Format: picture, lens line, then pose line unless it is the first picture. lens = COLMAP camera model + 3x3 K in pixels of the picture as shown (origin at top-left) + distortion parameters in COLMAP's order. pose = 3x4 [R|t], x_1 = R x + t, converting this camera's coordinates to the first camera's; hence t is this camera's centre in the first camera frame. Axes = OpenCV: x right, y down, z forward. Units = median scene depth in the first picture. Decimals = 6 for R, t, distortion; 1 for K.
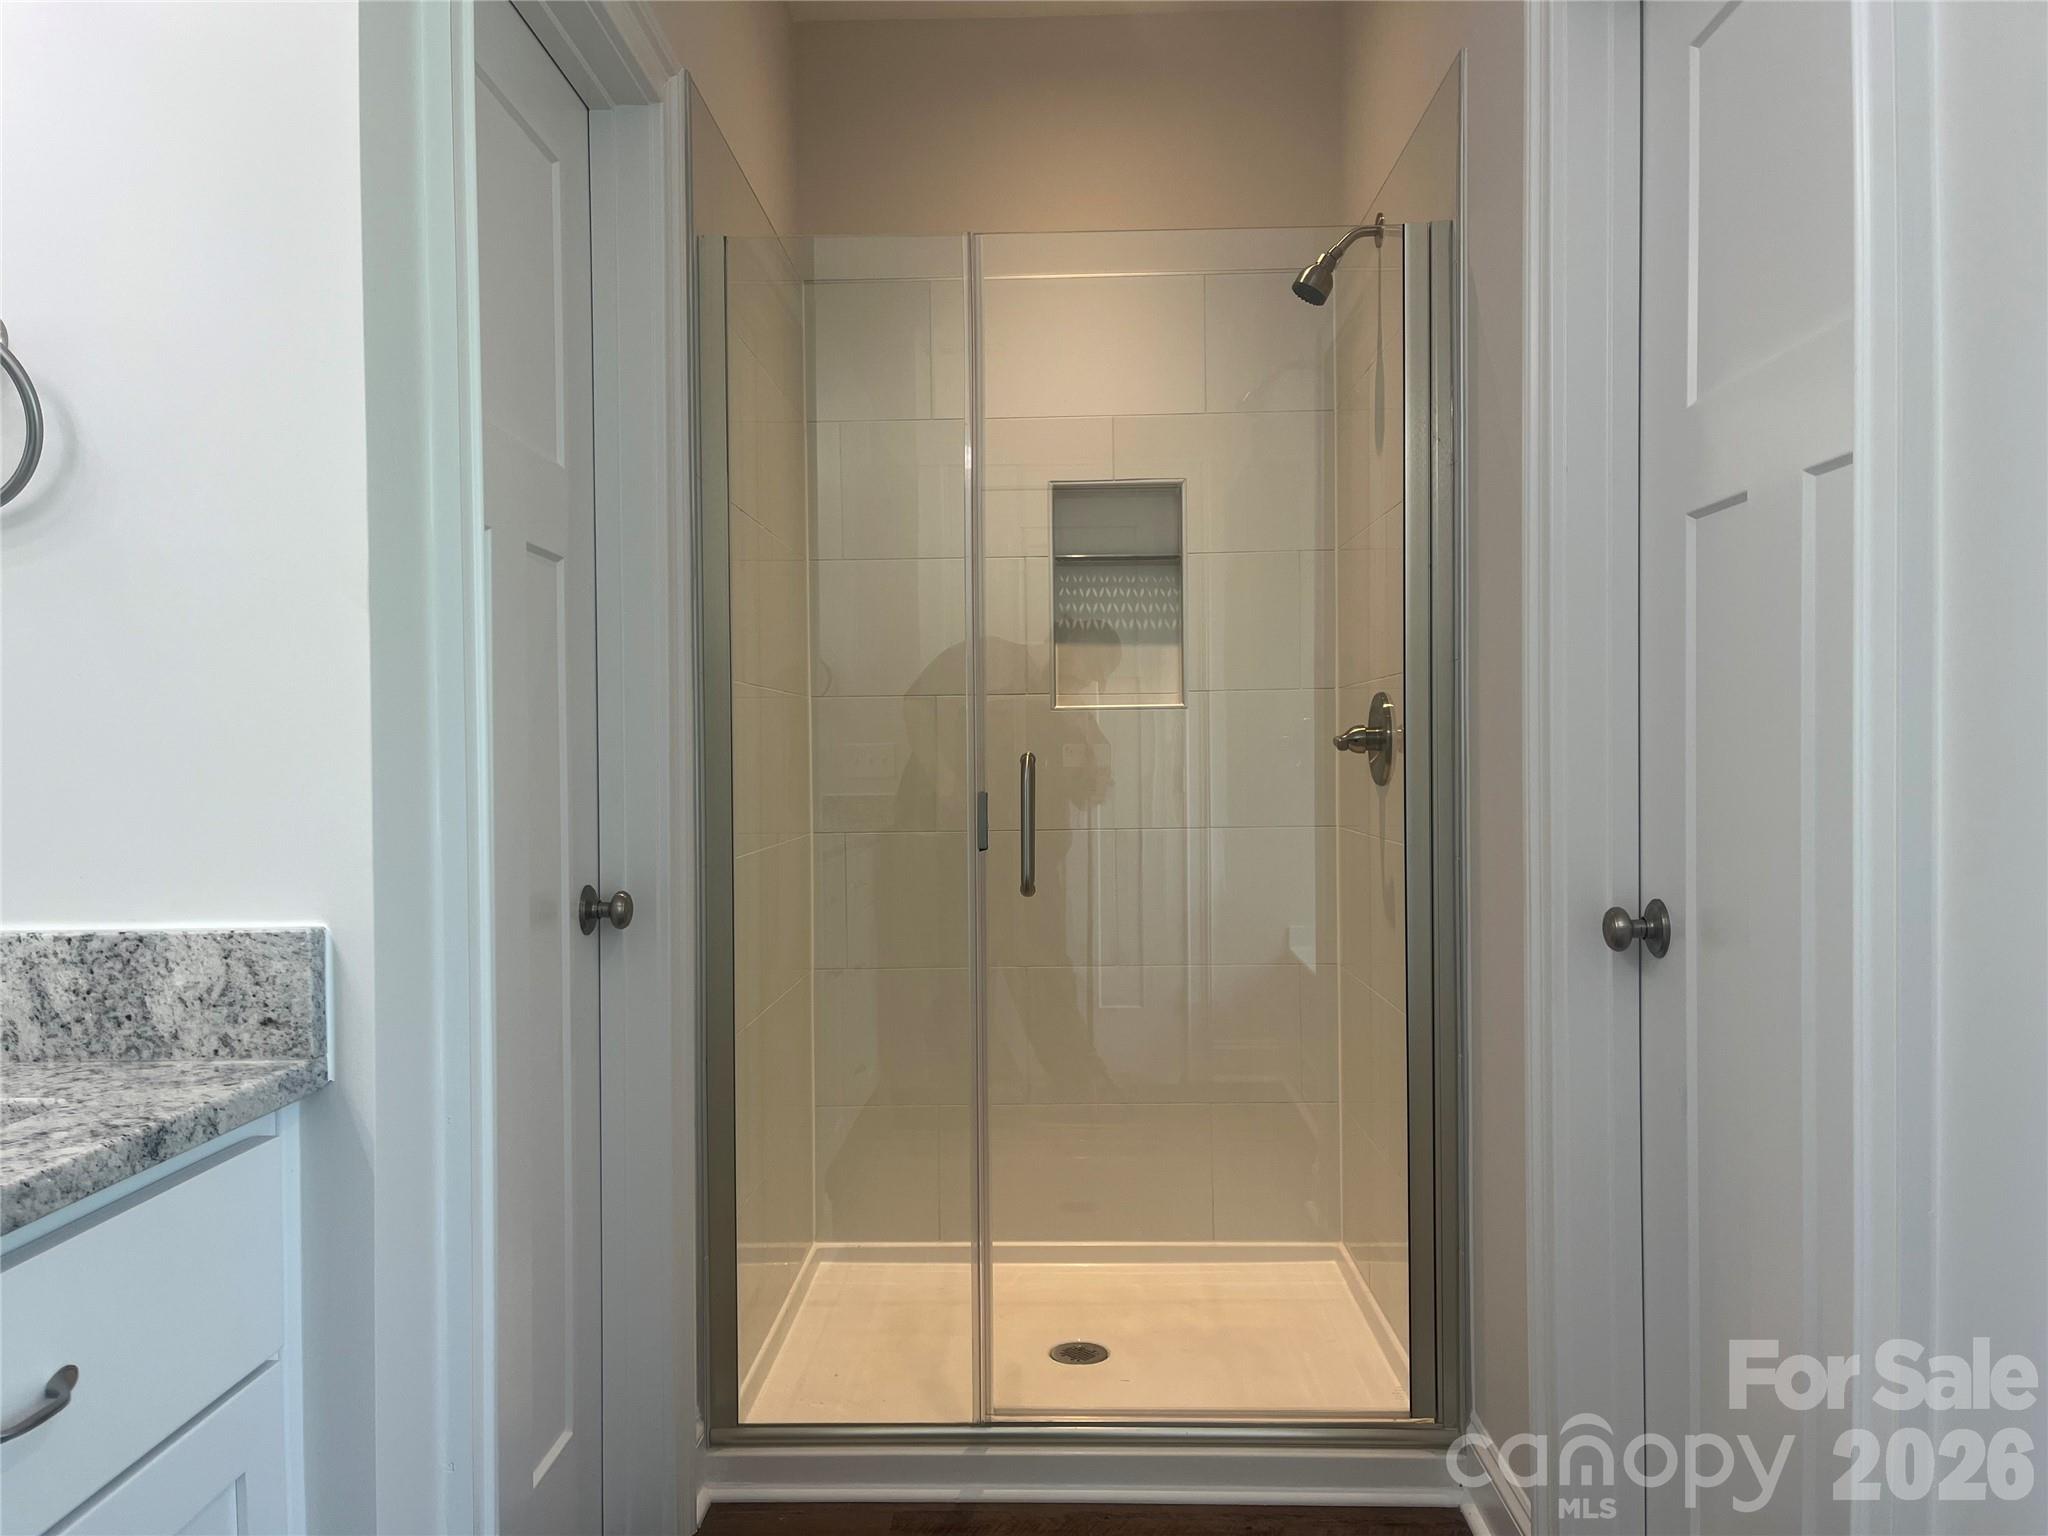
lens RADIAL K [[1556.5, 0, 1024.7], [0, 1556.5, 775.5], [0, 0, 1]] dist [0.055297, -0.071636]
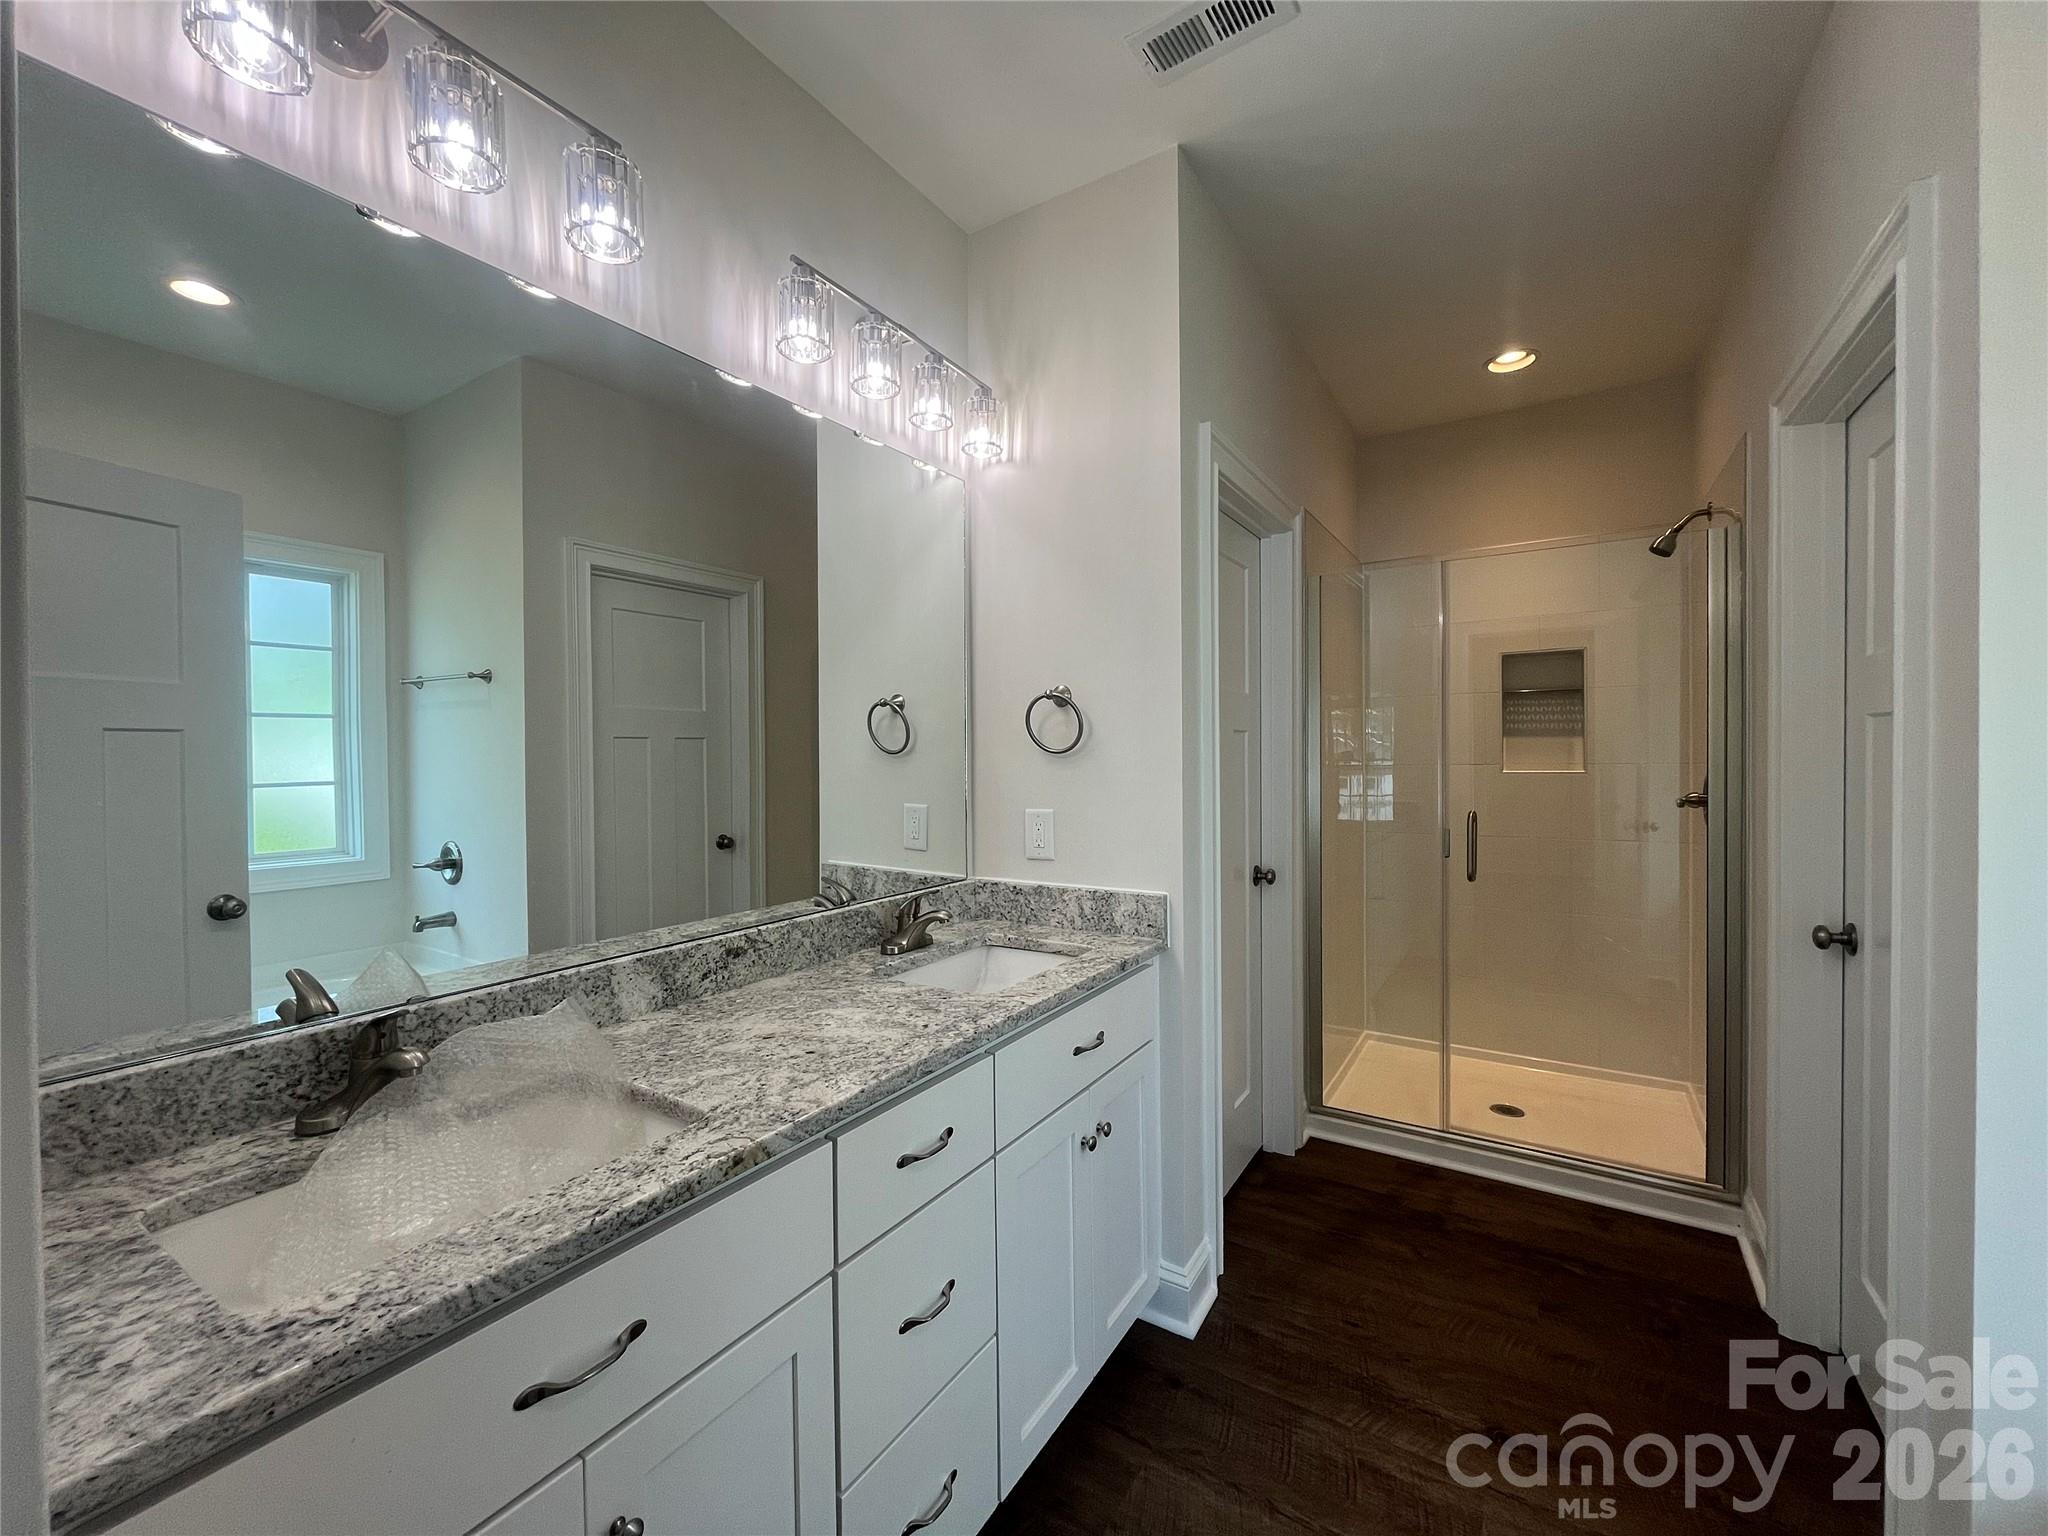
lens RADIAL K [[831.0, 0, 1017.3], [0, 831.0, 763.6], [0, 0, 1]] dist [-0.001906, 0.000337]
pose [[0.852523, 0.006708, -0.522646, 0.062829], [-0.003898, 0.999971, 0.006476, -0.081700], [0.522675, -0.003484, 0.852525, -0.240734]]
